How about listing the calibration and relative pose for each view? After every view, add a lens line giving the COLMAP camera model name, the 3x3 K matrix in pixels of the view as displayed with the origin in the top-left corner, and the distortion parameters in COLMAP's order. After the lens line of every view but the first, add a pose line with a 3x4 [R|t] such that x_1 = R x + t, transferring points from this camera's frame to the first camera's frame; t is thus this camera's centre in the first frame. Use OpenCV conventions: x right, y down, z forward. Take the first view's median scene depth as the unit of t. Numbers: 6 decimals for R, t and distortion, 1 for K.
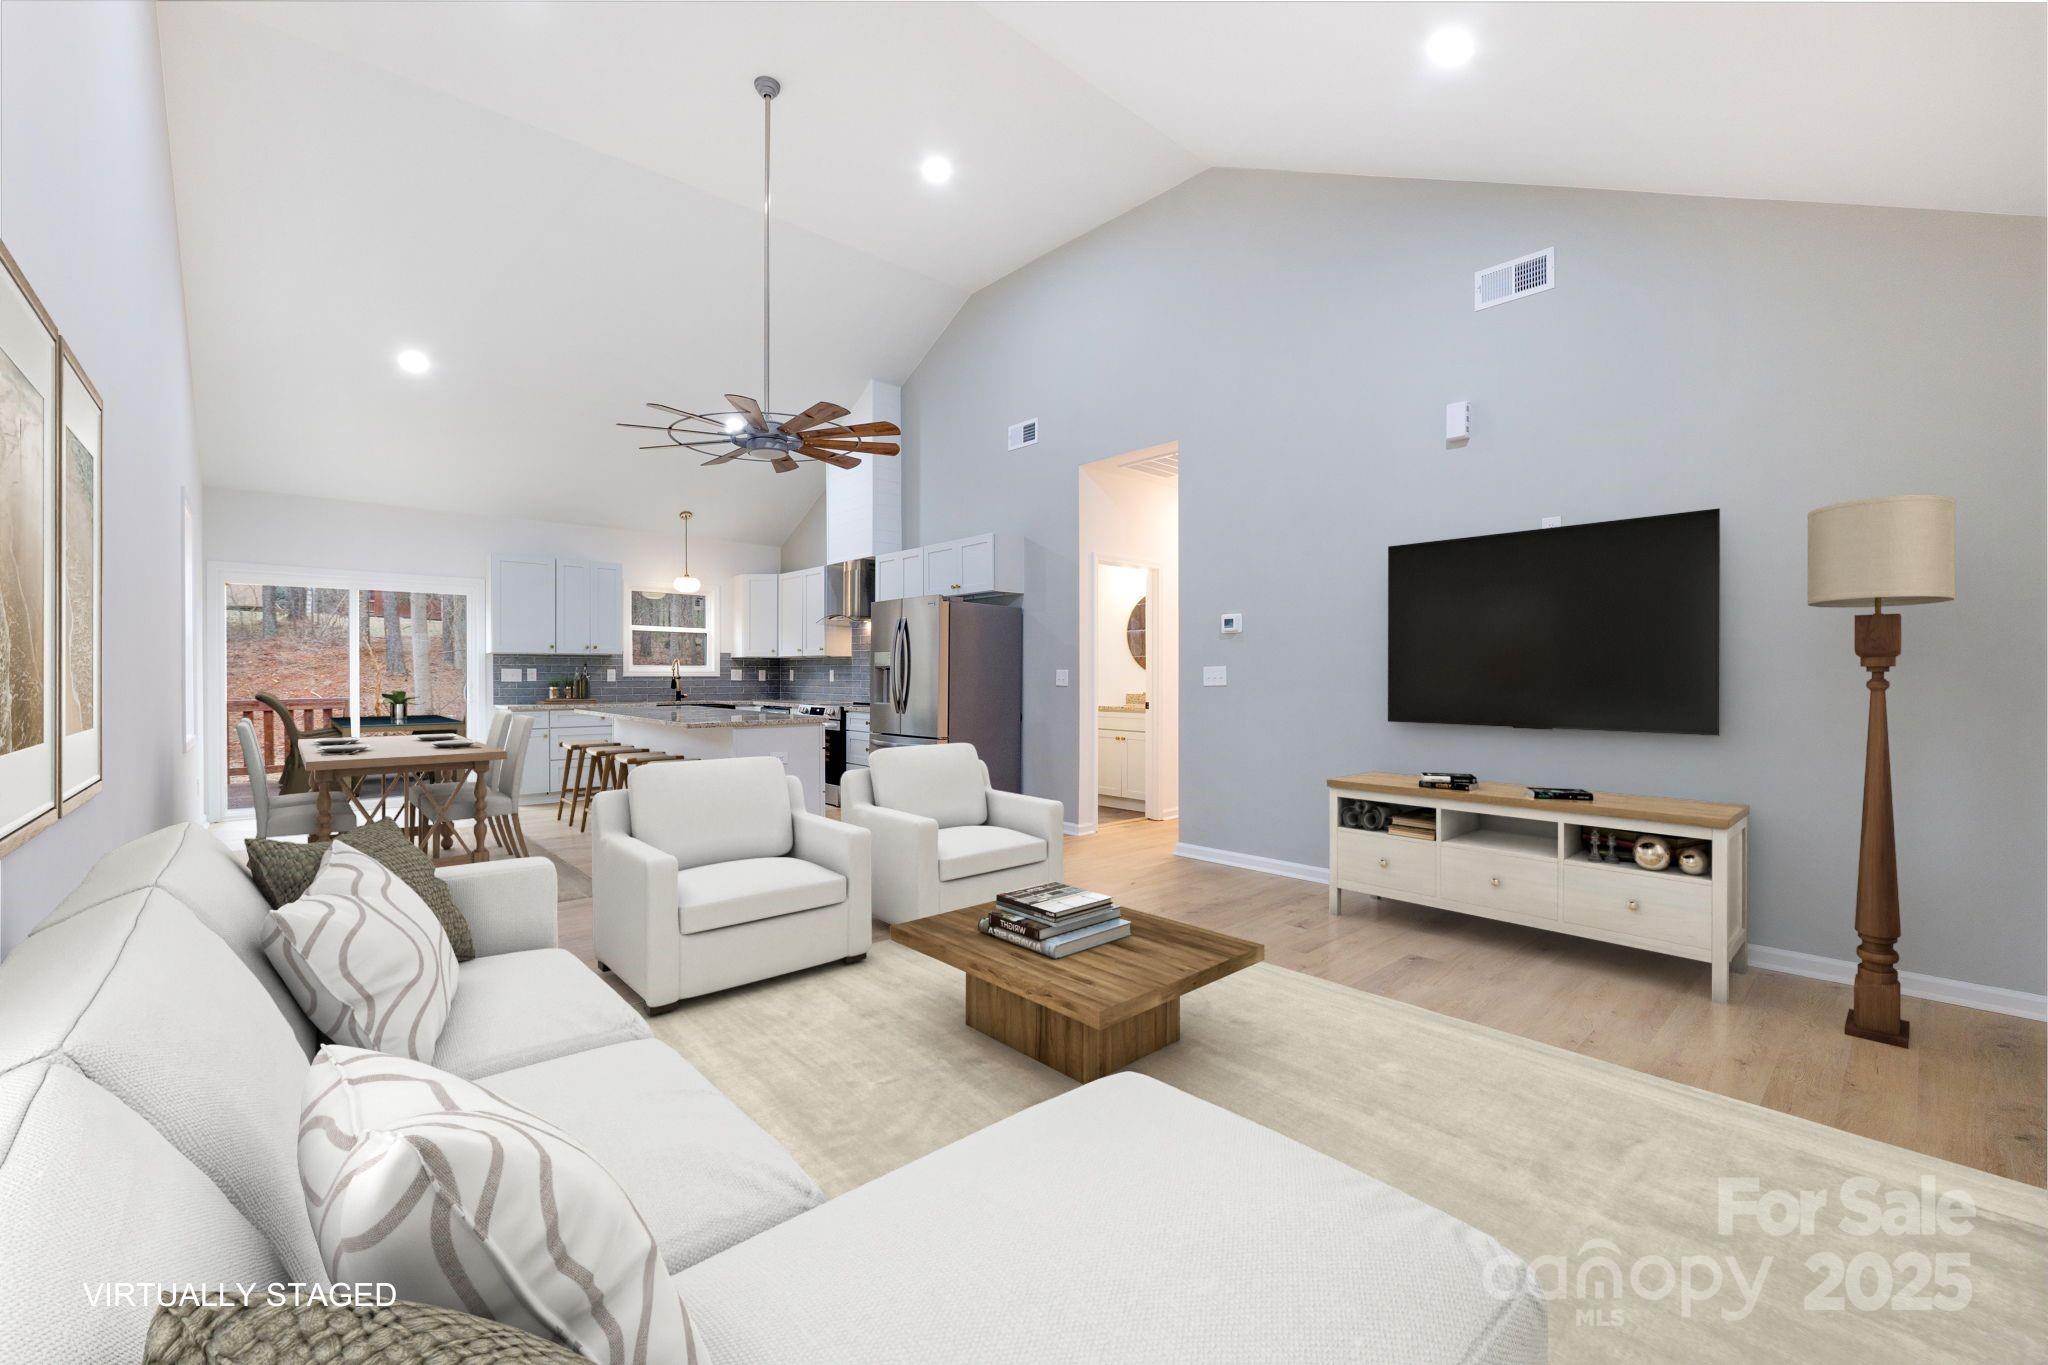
lens RADIAL K [[792.7, 0, 988.9], [0, 792.7, 676.9], [0, 0, 1]] dist [-0.000544, -0.000050]
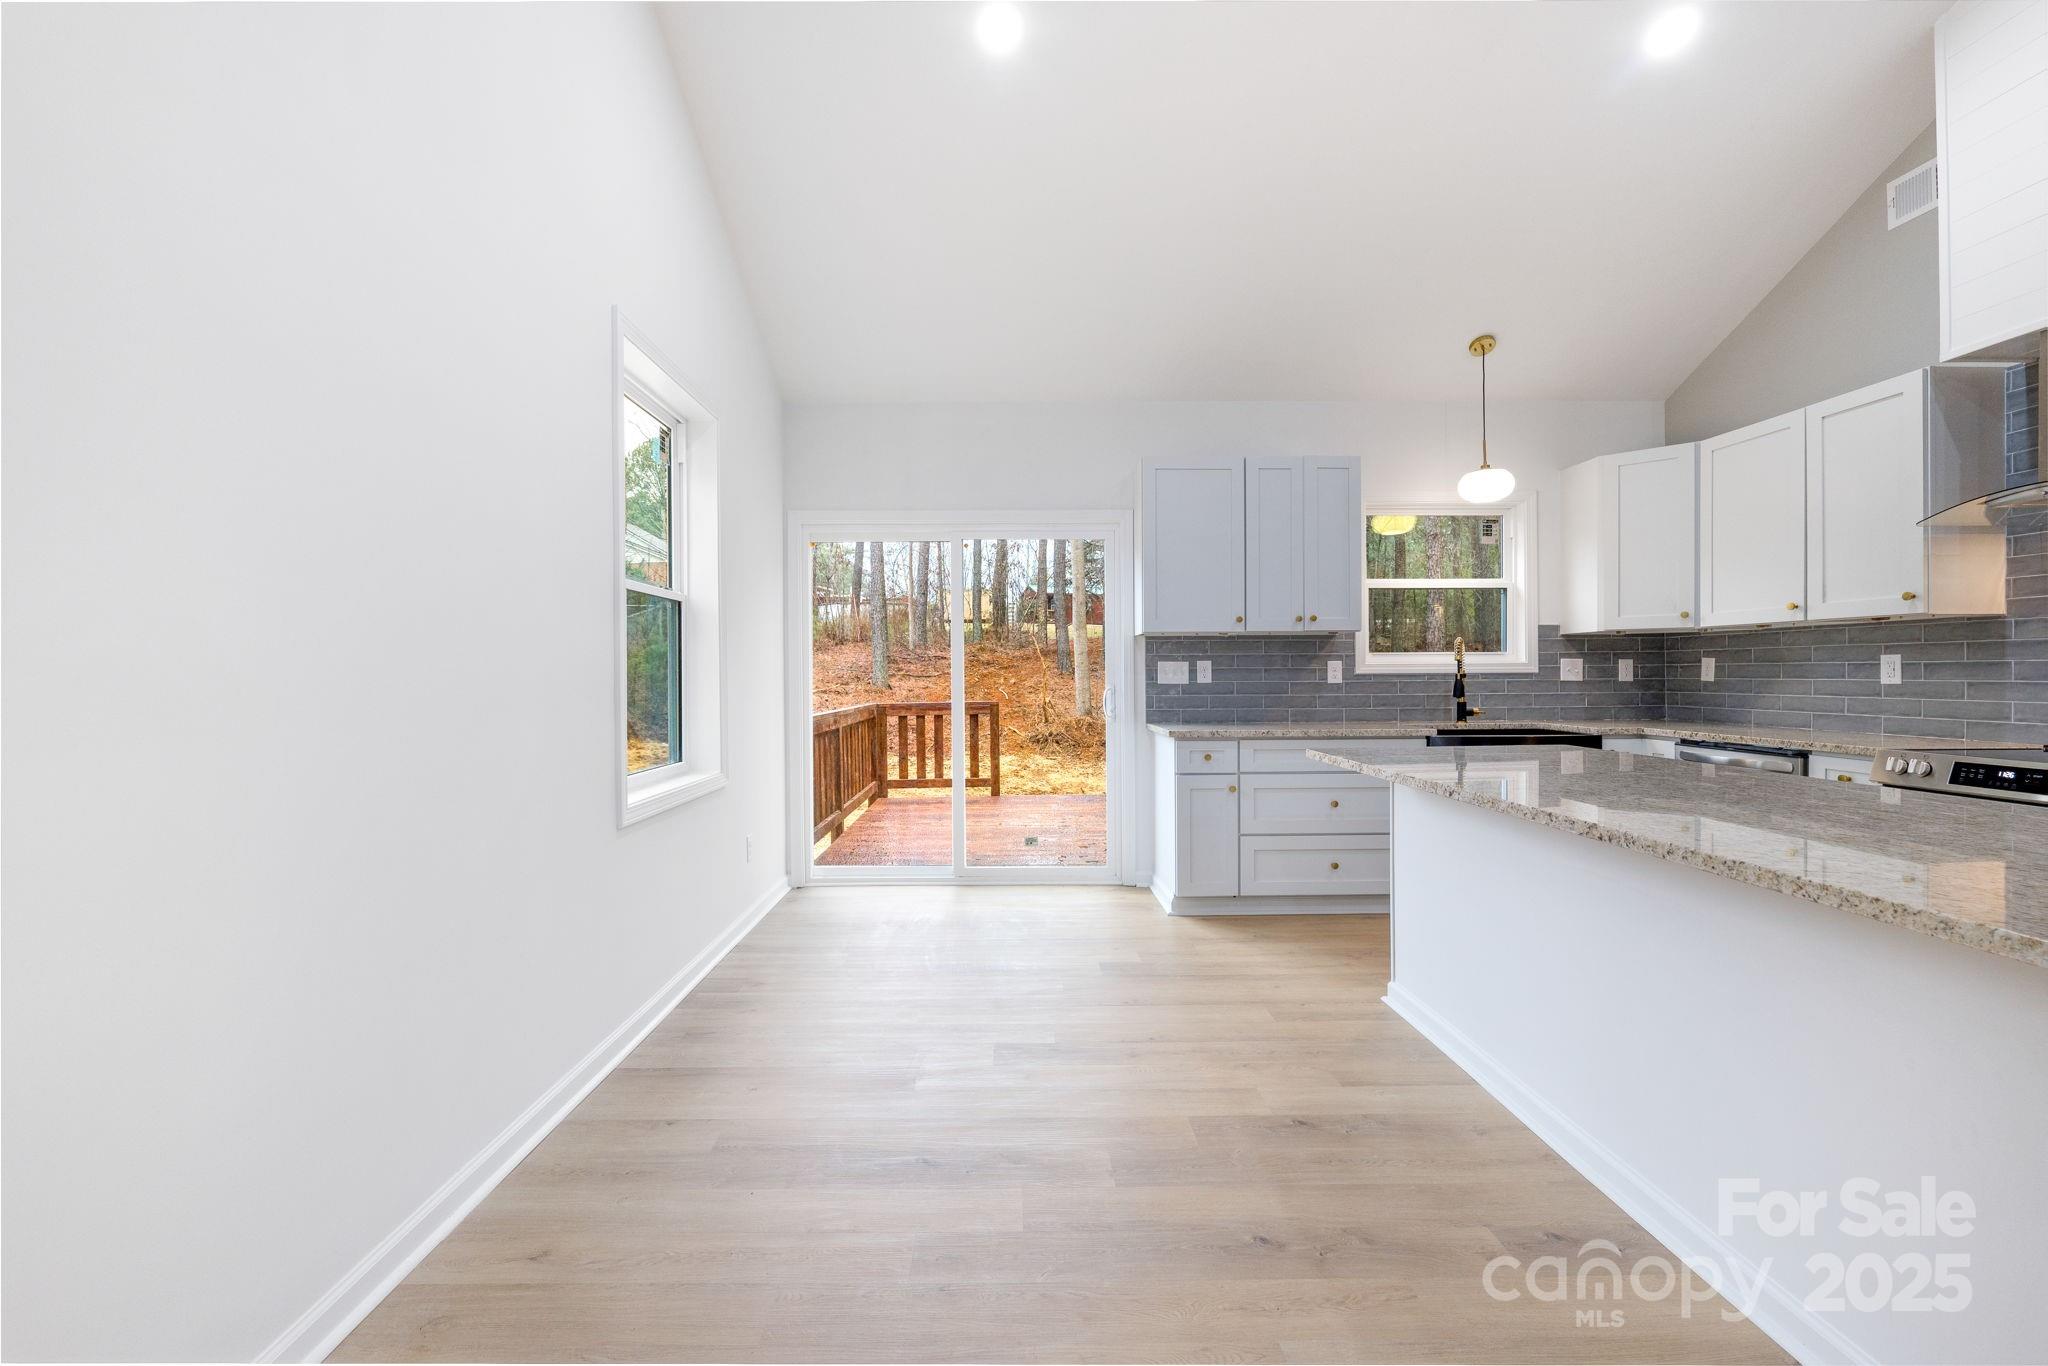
lens RADIAL K [[830.5, 0, 1042.4], [0, 830.5, 678.8], [0, 0, 1]] dist [-0.009846, 0.000154]
pose [[0.780399, -0.002489, -0.625277, -0.282643], [0.005510, 0.999981, 0.002896, -0.000149], [0.625257, -0.005705, 0.780398, 0.444302]]
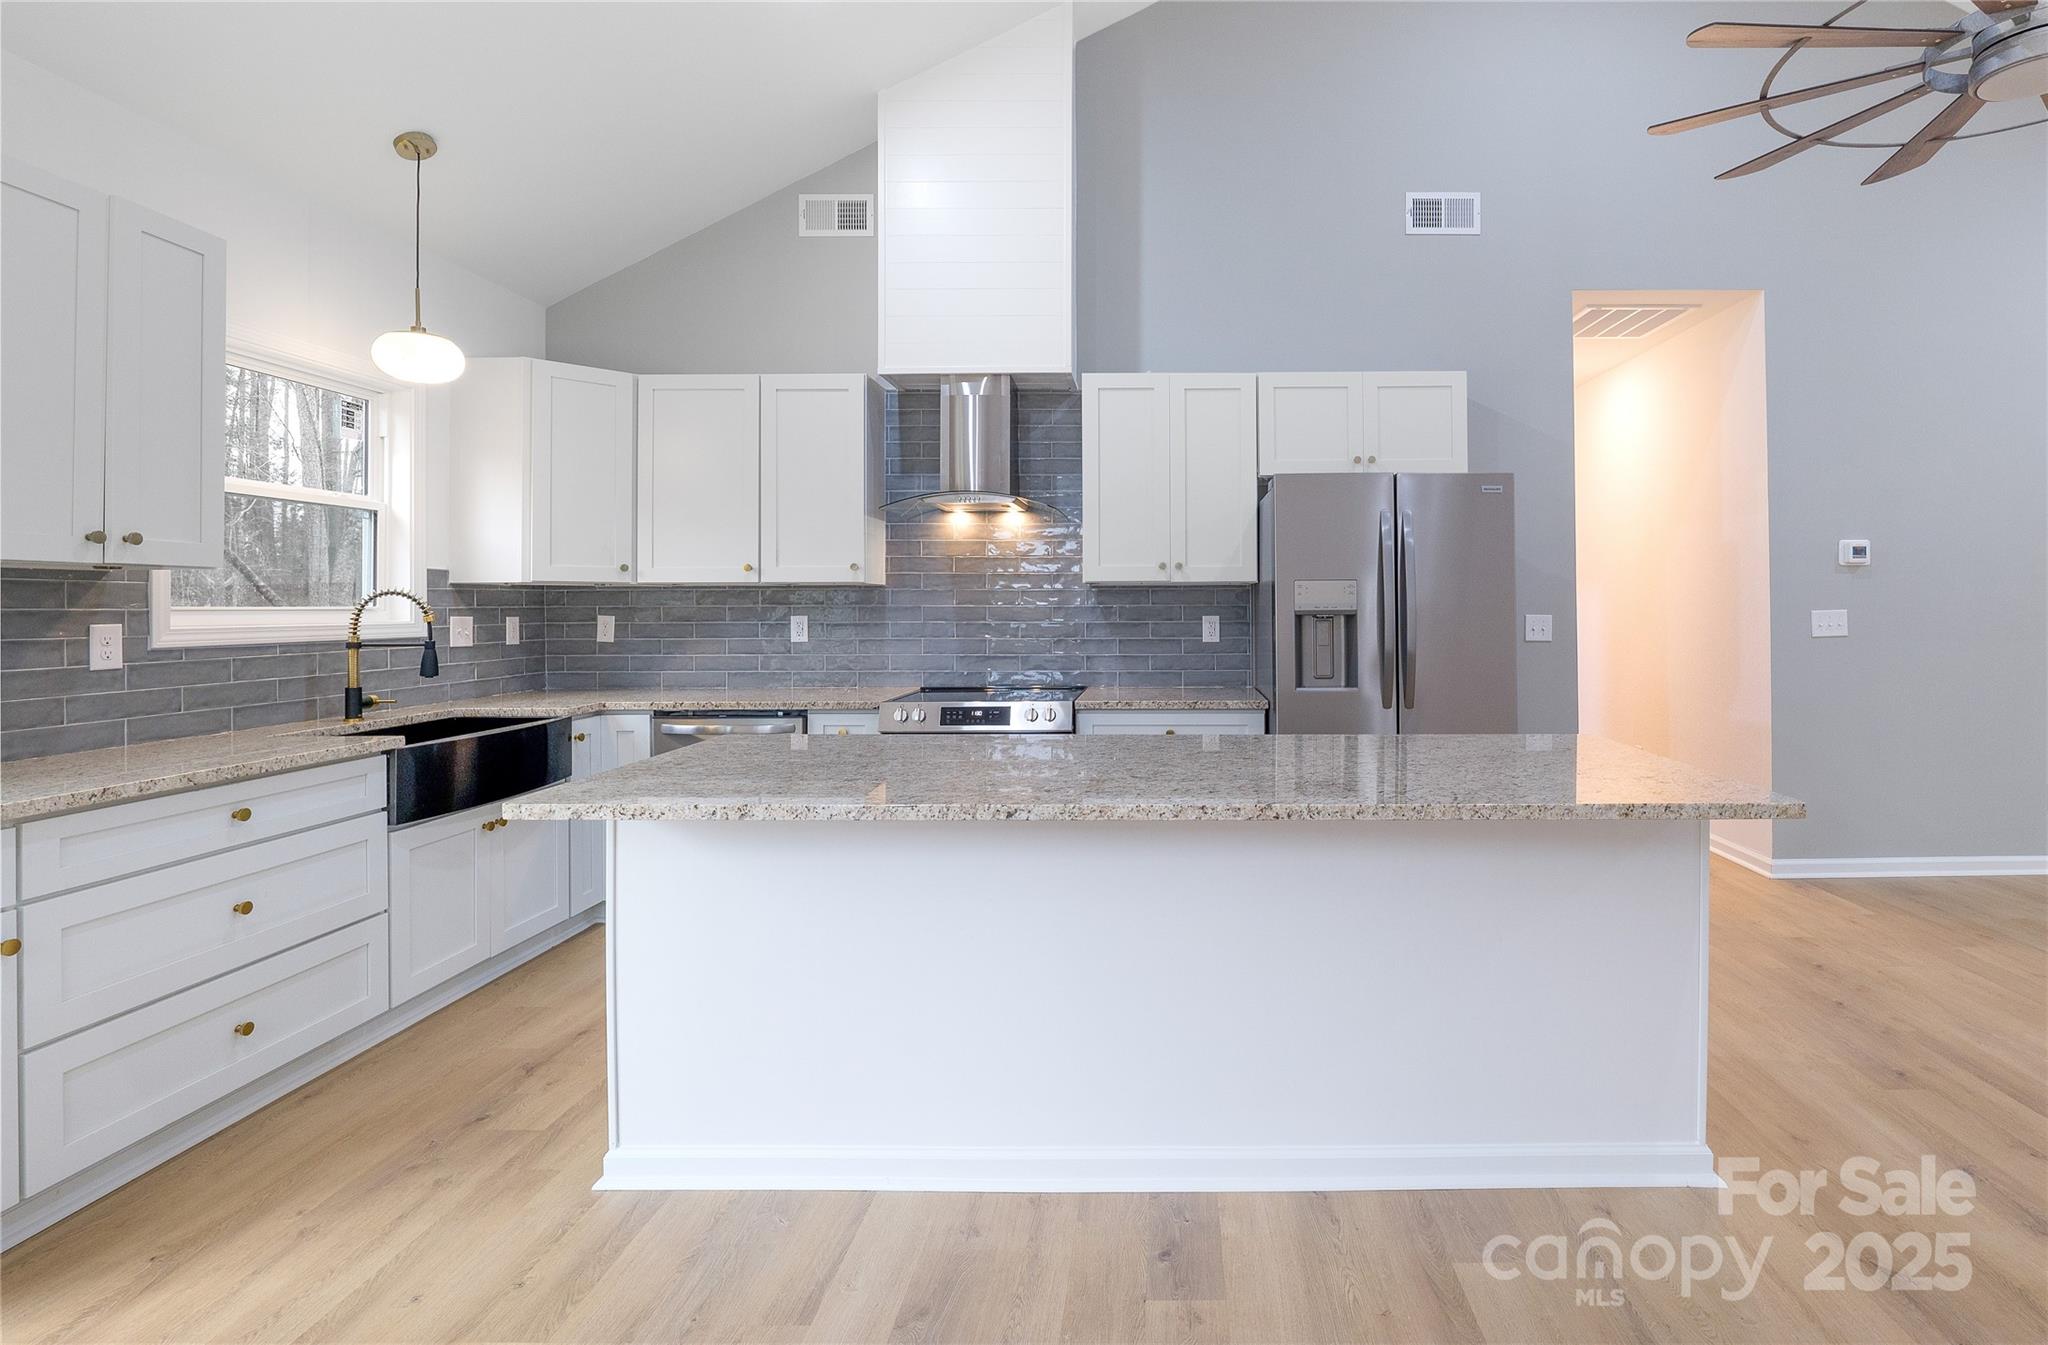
lens RADIAL K [[961.4, 0, 1126.8], [0, 961.4, 595.9], [0, 0, 1]] dist [-0.004617, -0.000955]
pose [[0.666761, 0.002809, 0.745266, -0.489925], [0.007602, 0.999915, -0.010570, -0.012855], [-0.745233, 0.012713, 0.666683, 0.540443]]
